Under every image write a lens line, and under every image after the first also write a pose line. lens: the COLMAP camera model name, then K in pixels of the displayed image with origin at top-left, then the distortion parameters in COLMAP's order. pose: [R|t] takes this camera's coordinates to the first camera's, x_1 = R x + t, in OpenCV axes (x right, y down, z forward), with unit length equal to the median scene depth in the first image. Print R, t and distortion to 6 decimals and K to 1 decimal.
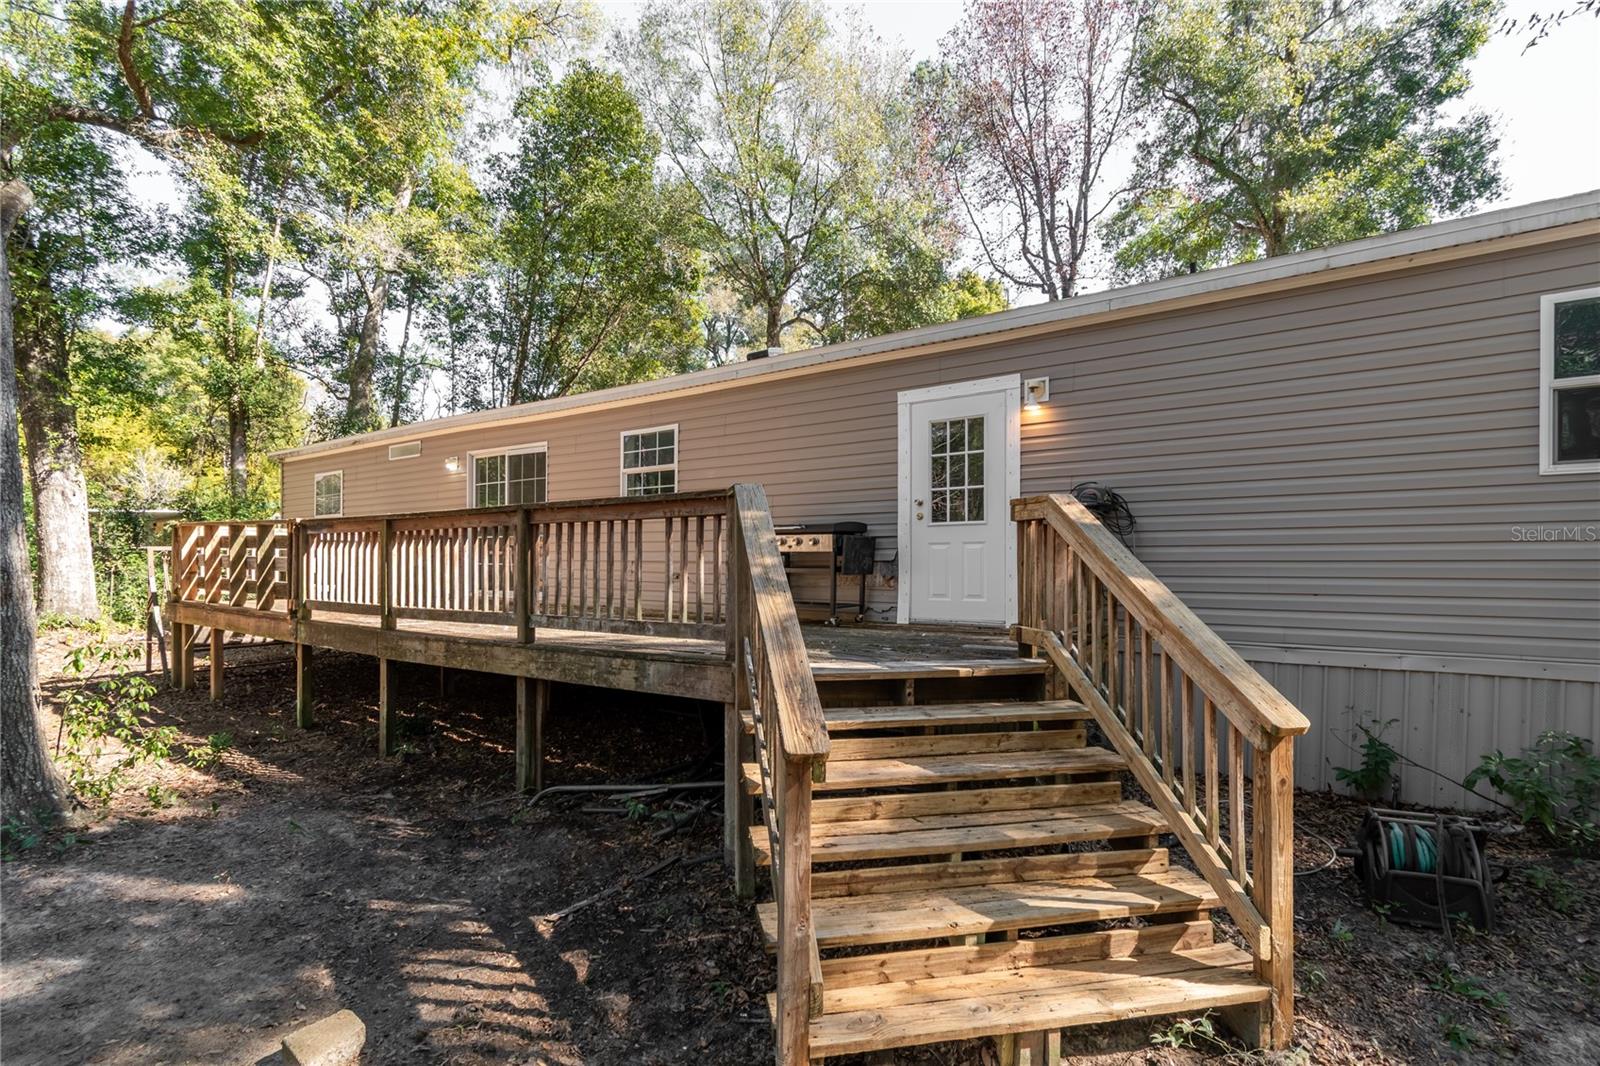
lens RADIAL K [[719.8, 0, 801.5], [0, 719.8, 539.1], [0, 0, 1]] dist [0.001000, -0.000106]
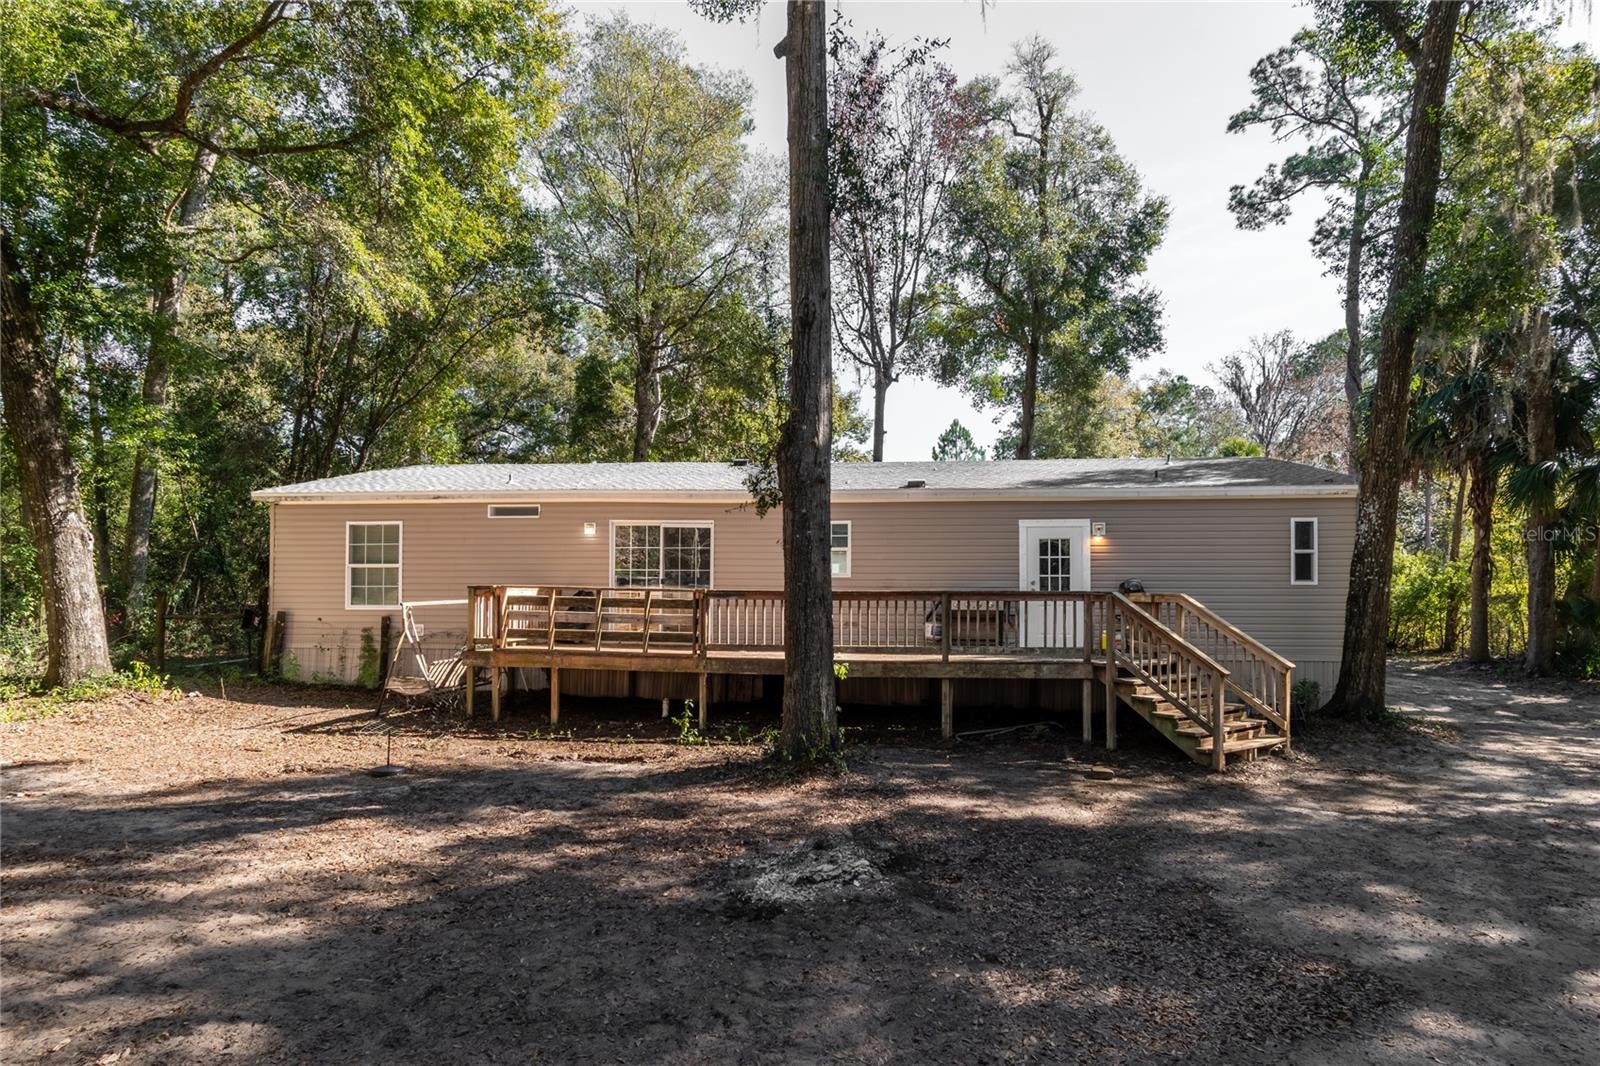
lens RADIAL K [[894.6, 0, 778.8], [0, 894.6, 577.5], [0, 0, 1]] dist [0.000365, 0.000630]
pose [[0.890417, 0.006850, 0.455094, -1.103136], [-0.017310, 0.999673, 0.018821, -0.072156], [-0.454816, -0.024636, 0.890244, -0.557339]]
